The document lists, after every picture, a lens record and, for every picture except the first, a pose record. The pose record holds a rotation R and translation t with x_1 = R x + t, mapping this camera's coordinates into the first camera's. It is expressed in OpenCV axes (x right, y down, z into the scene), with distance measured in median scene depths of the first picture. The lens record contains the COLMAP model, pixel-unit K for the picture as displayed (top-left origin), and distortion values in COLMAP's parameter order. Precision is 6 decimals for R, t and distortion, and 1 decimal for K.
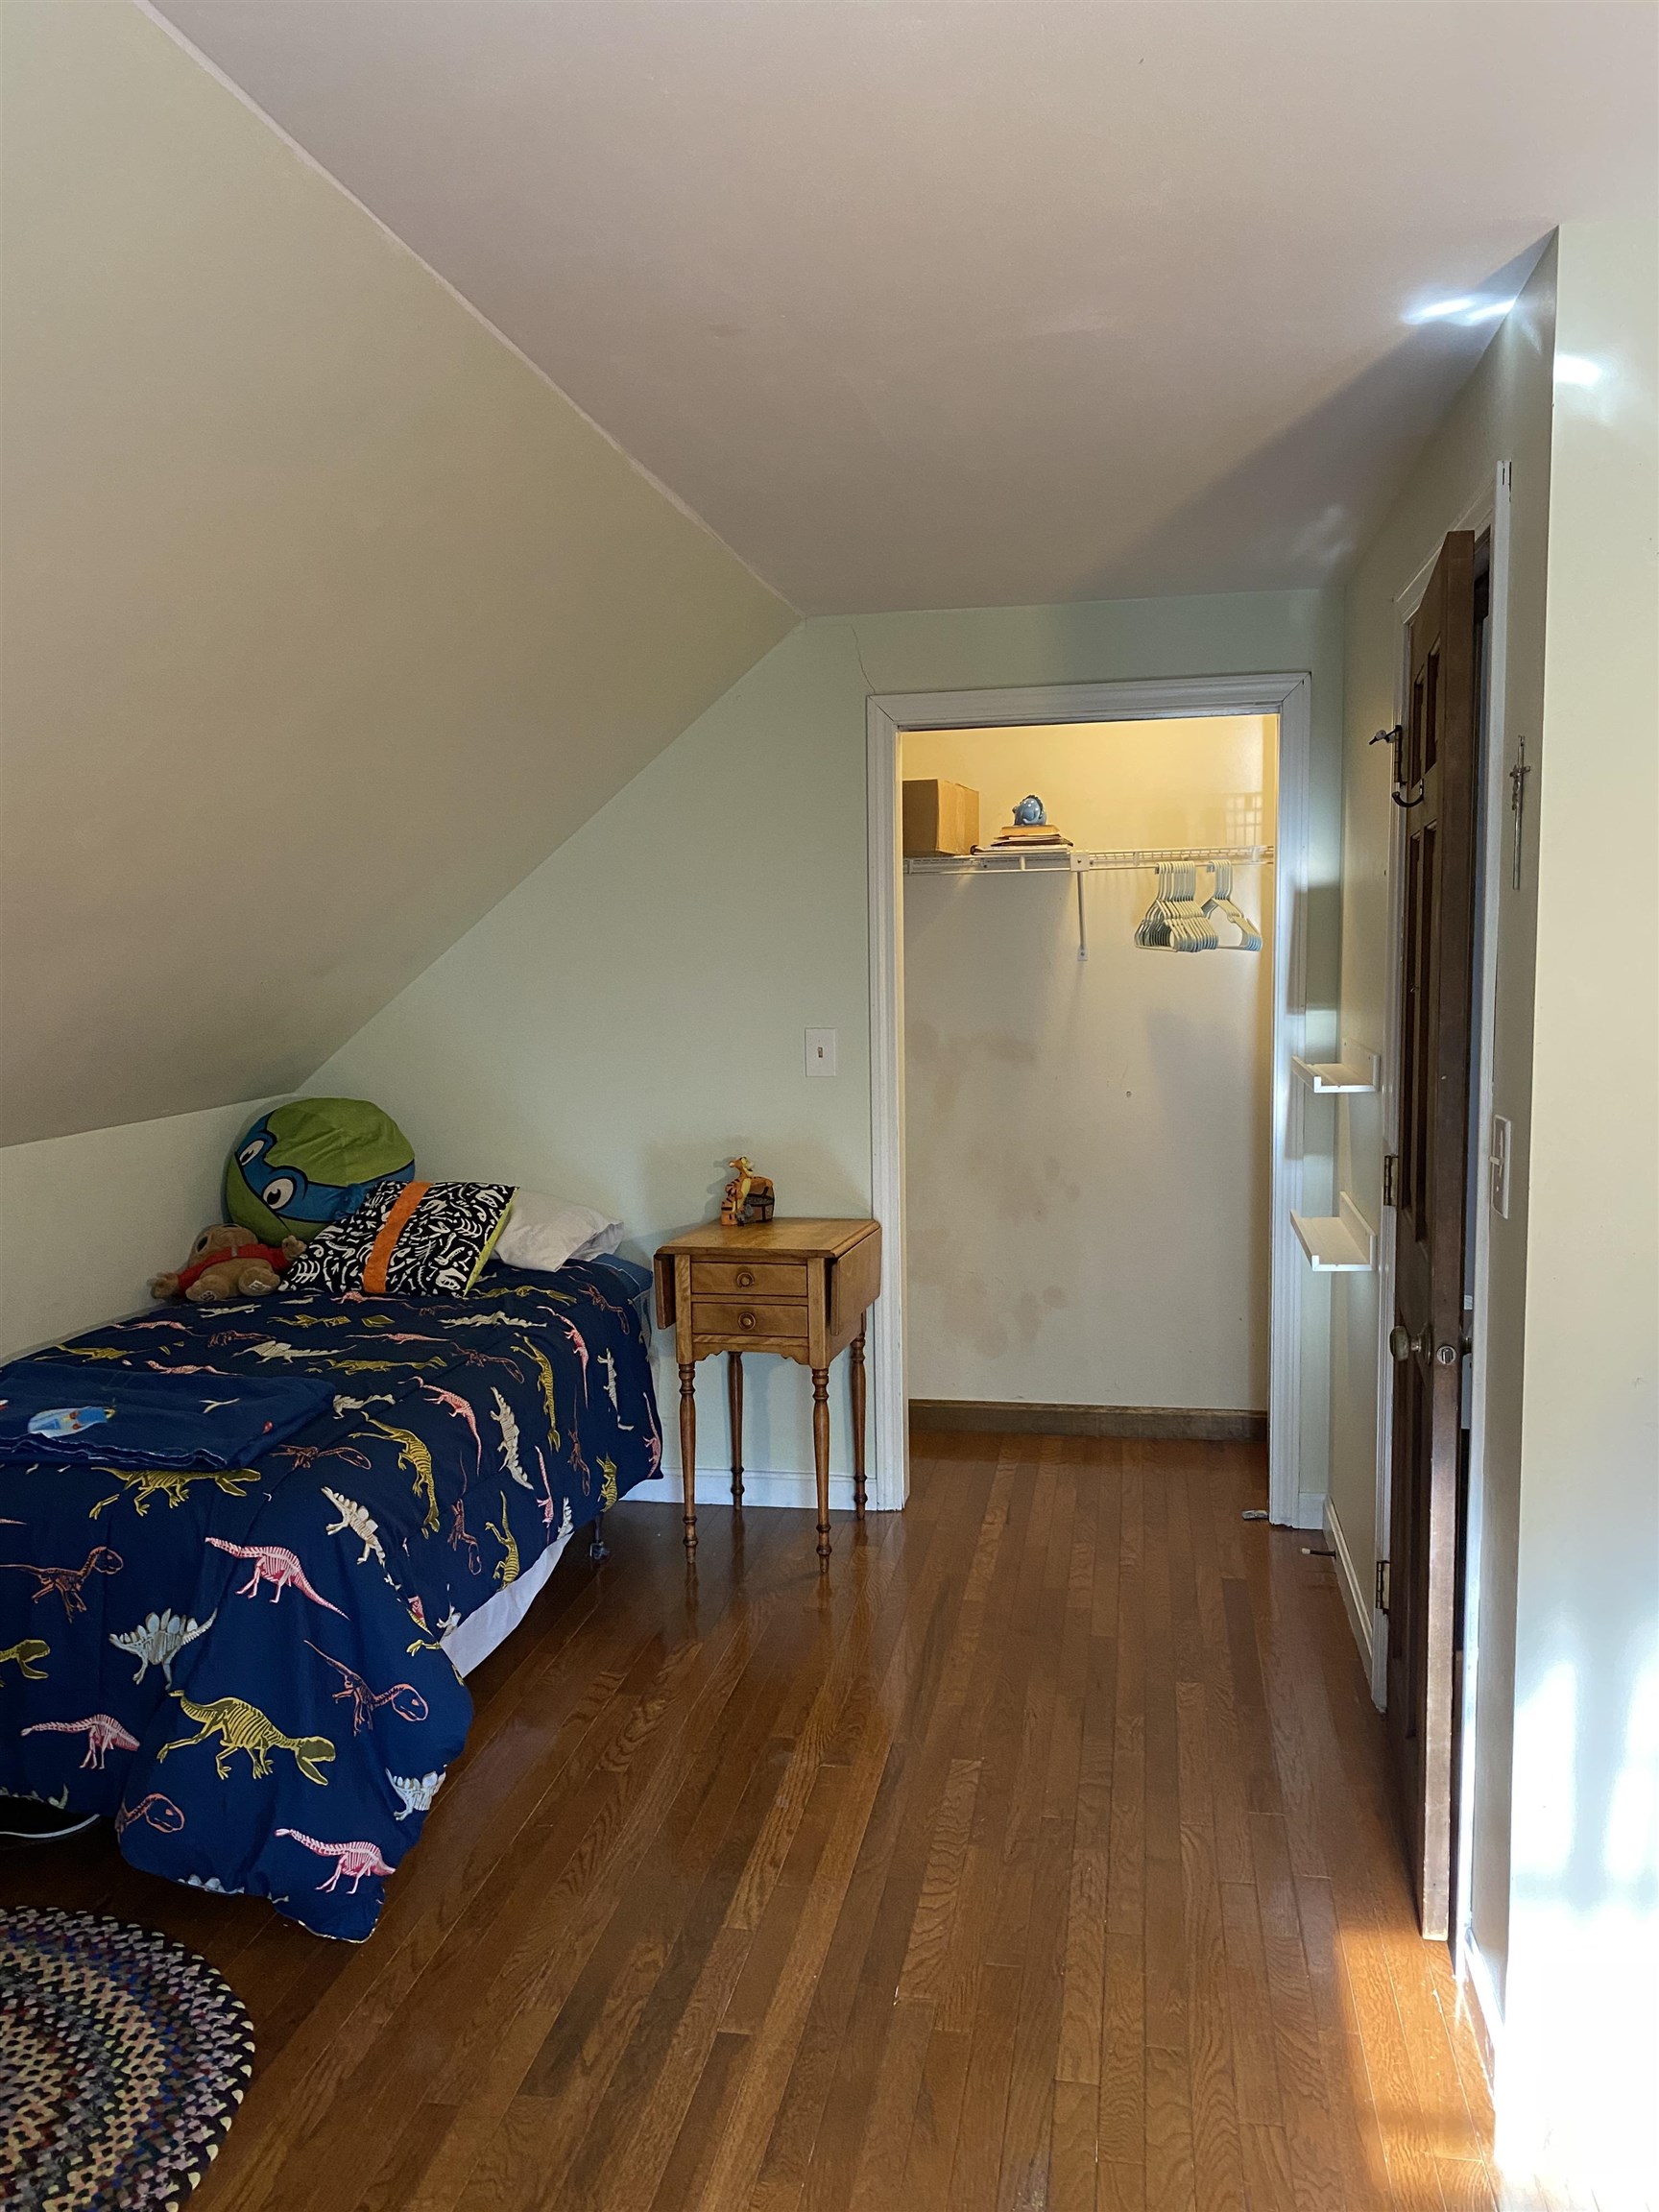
lens RADIAL K [[1670.3, 0, 830.0], [0, 1670.3, 1106.6], [0, 0, 1]] dist [0.009300, 0.000935]
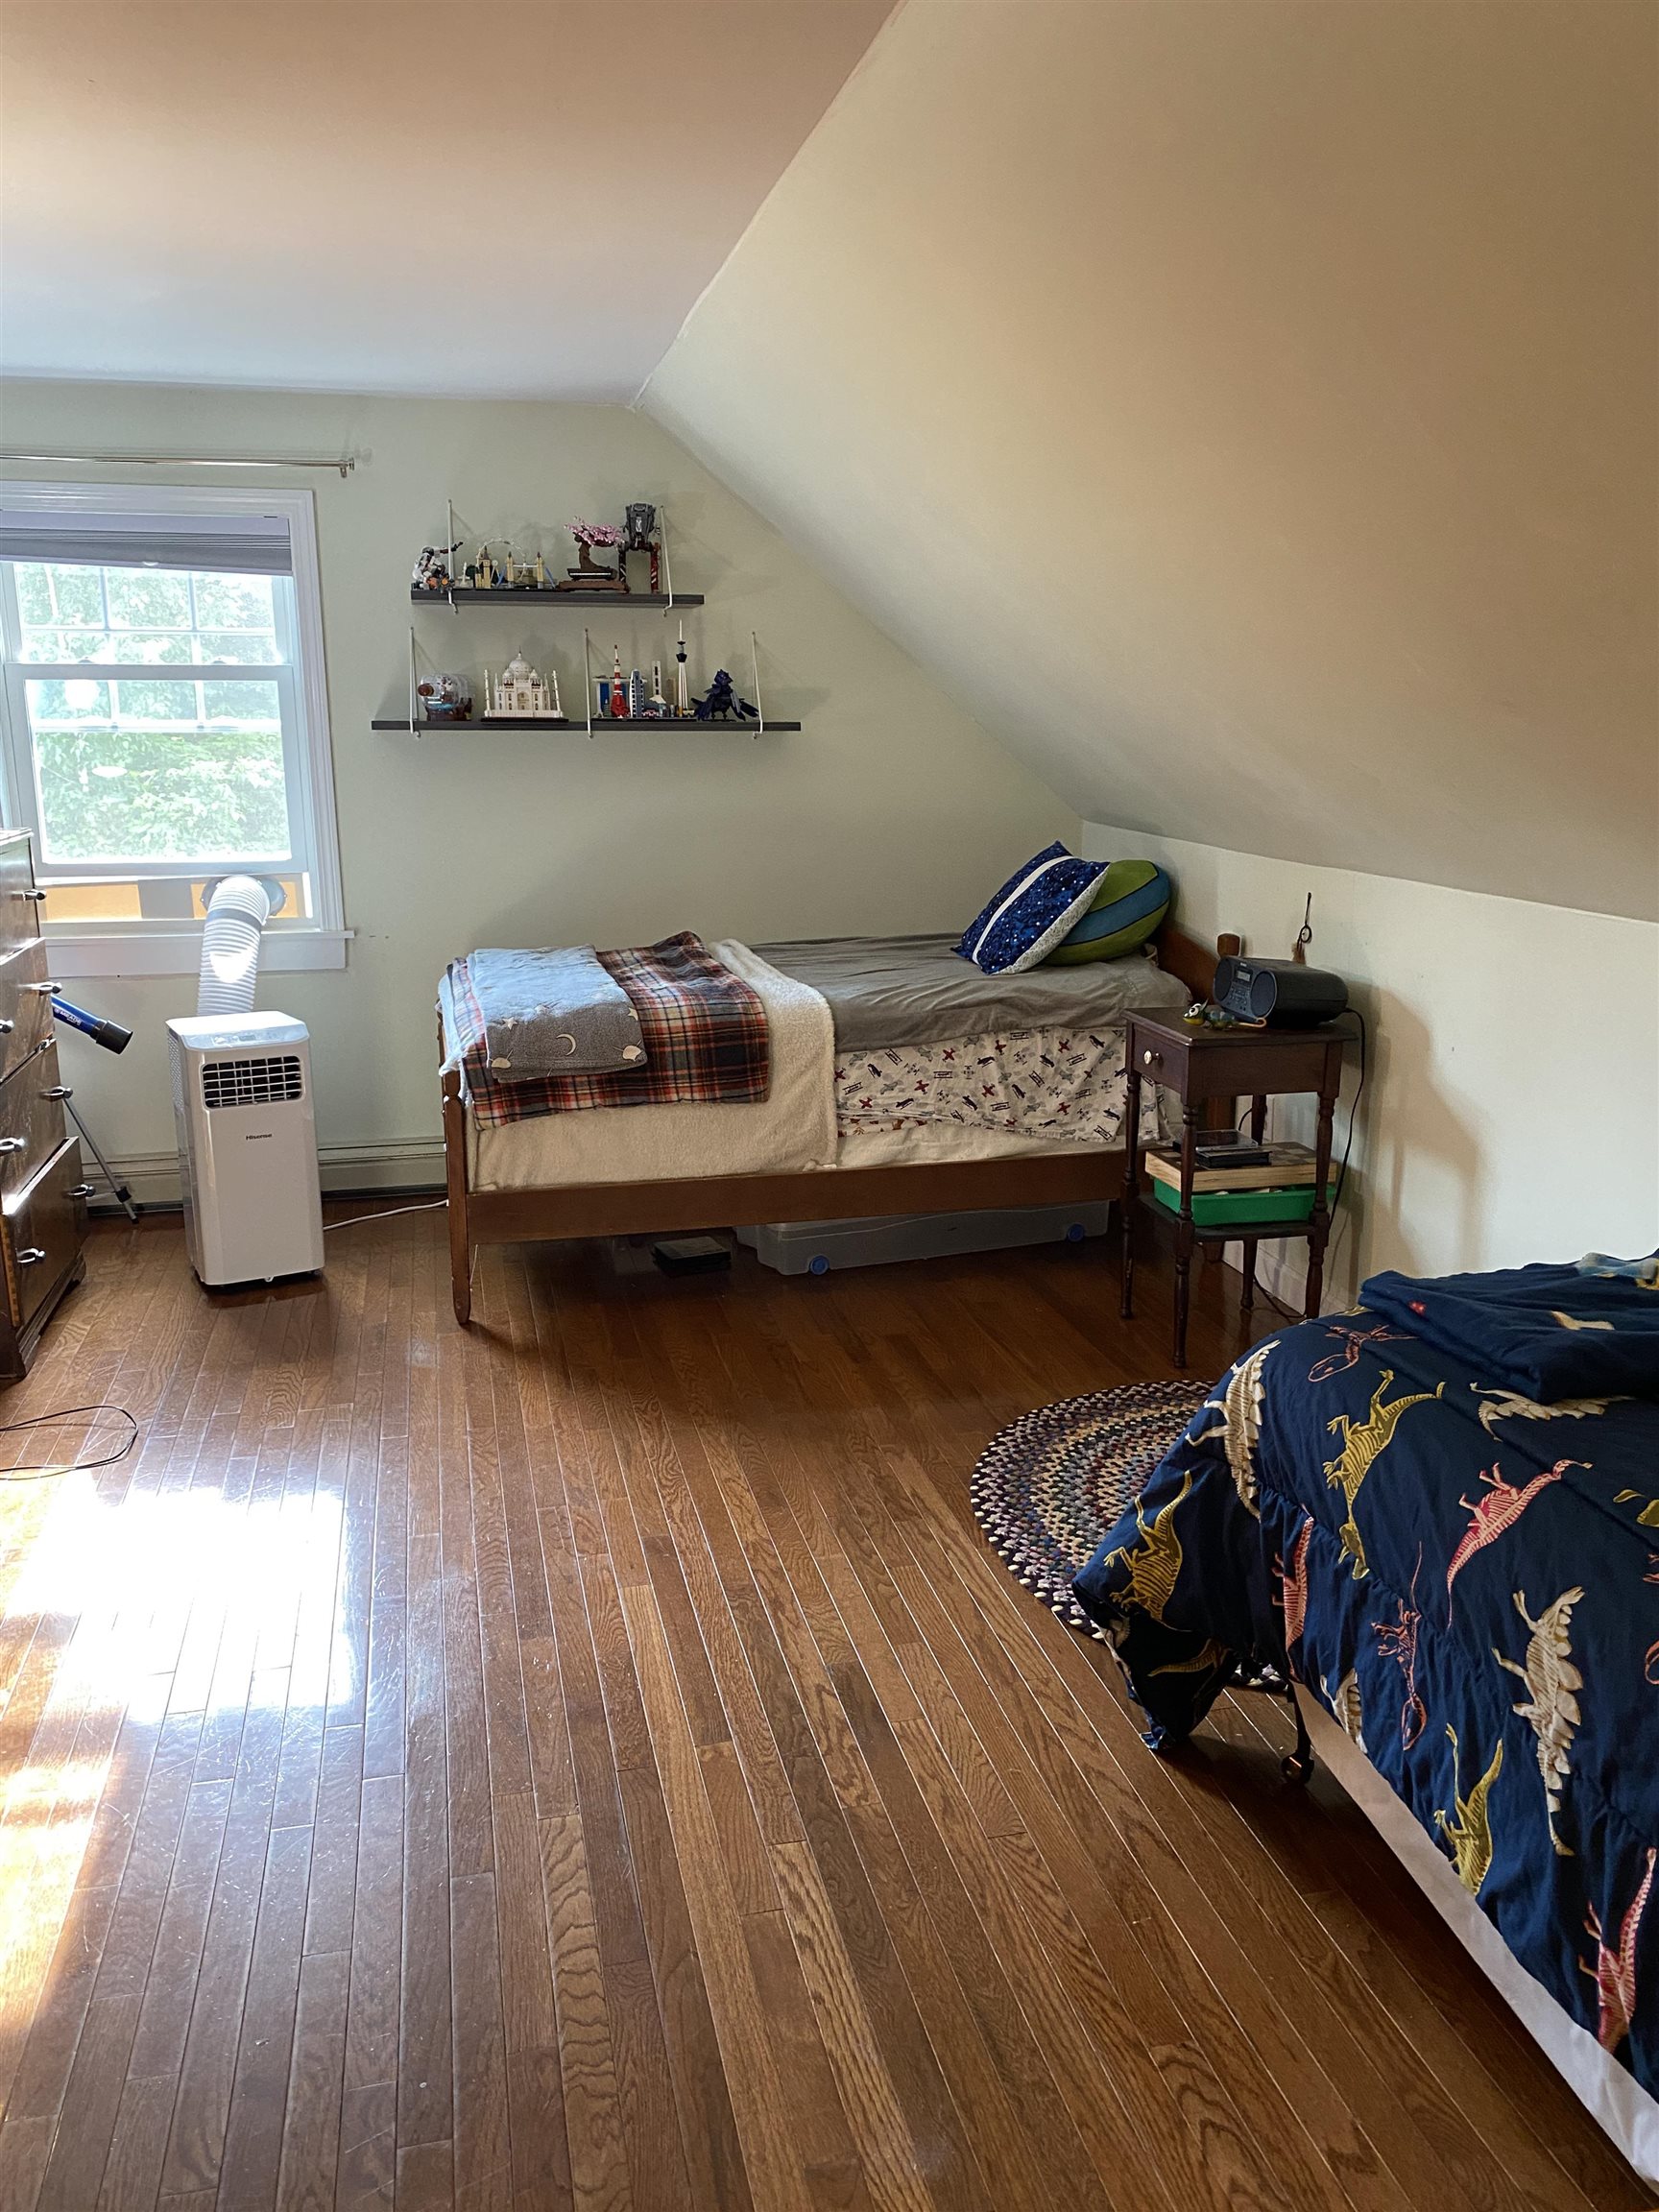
lens RADIAL K [[1670.3, 0, 832.1], [0, 1670.3, 1105.2], [0, 0, 1]] dist [0.009300, 0.000935]
pose [[-0.913444, 0.103632, -0.393548, 0.215705], [-0.030452, 0.946918, 0.320030, -0.142466], [0.405823, 0.304314, -0.861801, 1.571285]]
